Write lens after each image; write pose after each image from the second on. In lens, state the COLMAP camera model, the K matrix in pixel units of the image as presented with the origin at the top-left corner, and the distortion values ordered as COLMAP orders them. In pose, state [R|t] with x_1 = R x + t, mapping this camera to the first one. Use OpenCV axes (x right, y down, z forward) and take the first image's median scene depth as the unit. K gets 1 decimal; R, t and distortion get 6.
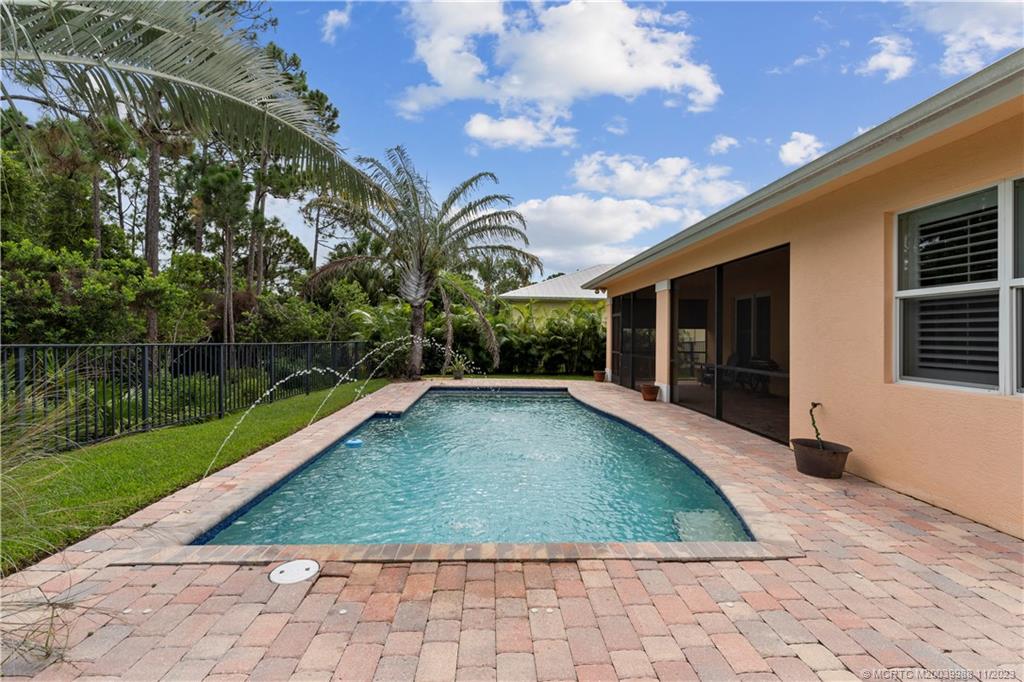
lens RADIAL K [[461.7, 0, 511.5], [0, 461.7, 334.5], [0, 0, 1]] dist [0.001193, -0.000036]
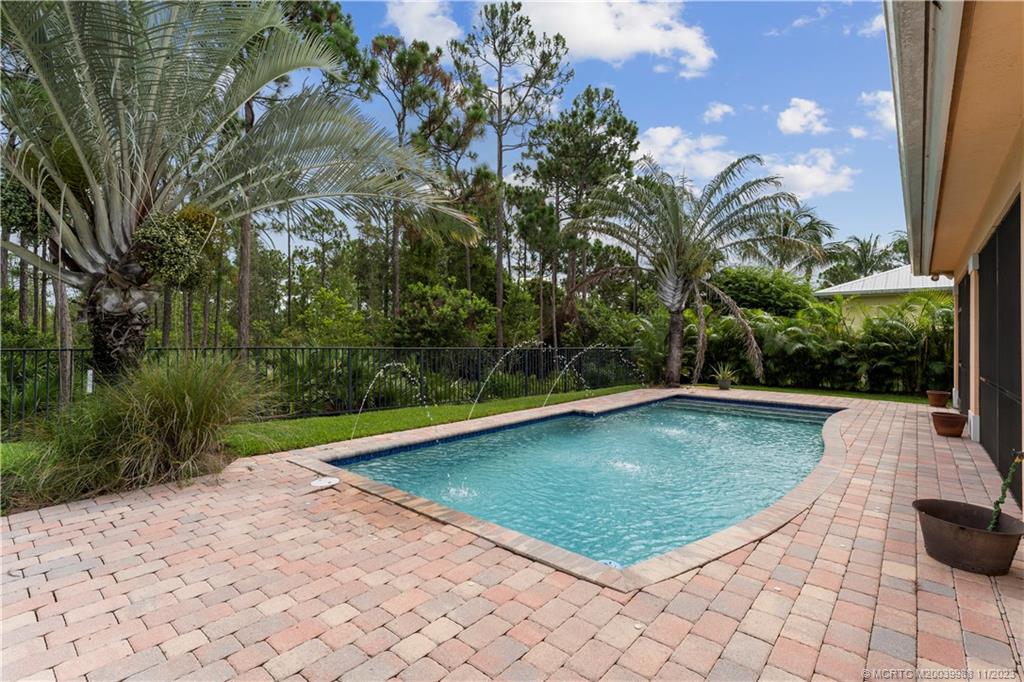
lens RADIAL K [[468.8, 0, 512.0], [0, 468.8, 341.0], [0, 0, 1]] dist [-0.002514, -0.000366]
pose [[0.725074, -0.005353, -0.688651, 0.491230], [0.004170, 0.999986, -0.003382, 0.005300], [0.688659, -0.000419, 0.725085, 0.098749]]
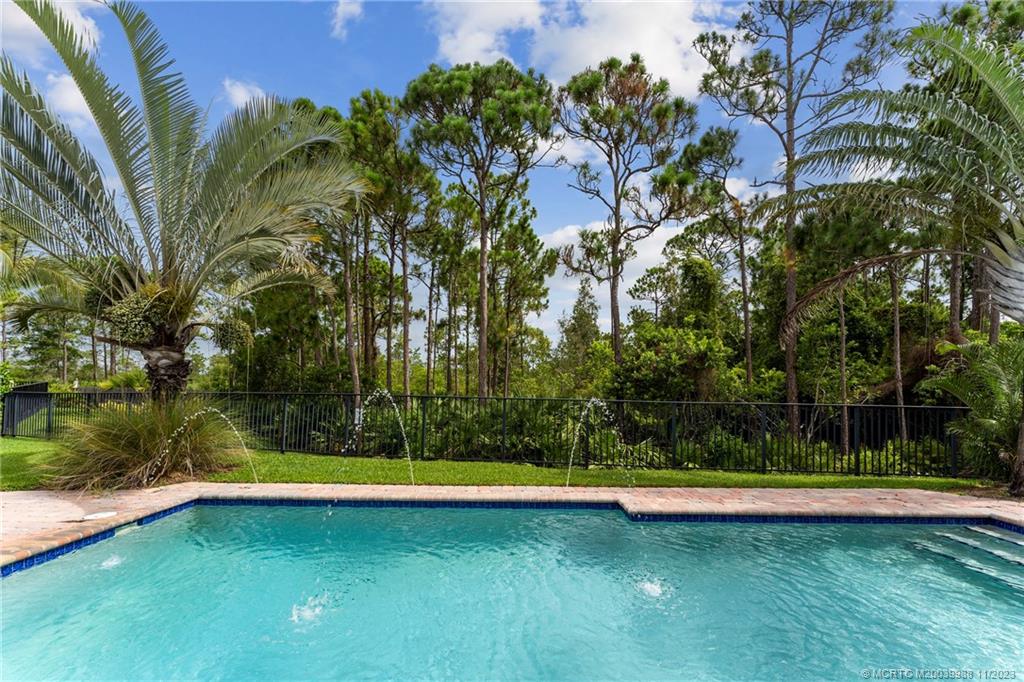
lens RADIAL K [[415.0, 0, 512.0], [0, 415.0, 393.1], [0, 0, 1]] dist [-0.000439, -0.000078]
pose [[-0.044945, -0.001297, -0.998989, 0.445860], [-0.010761, 0.999942, -0.000814, 0.008114], [0.998931, 0.010714, -0.044957, 1.126028]]
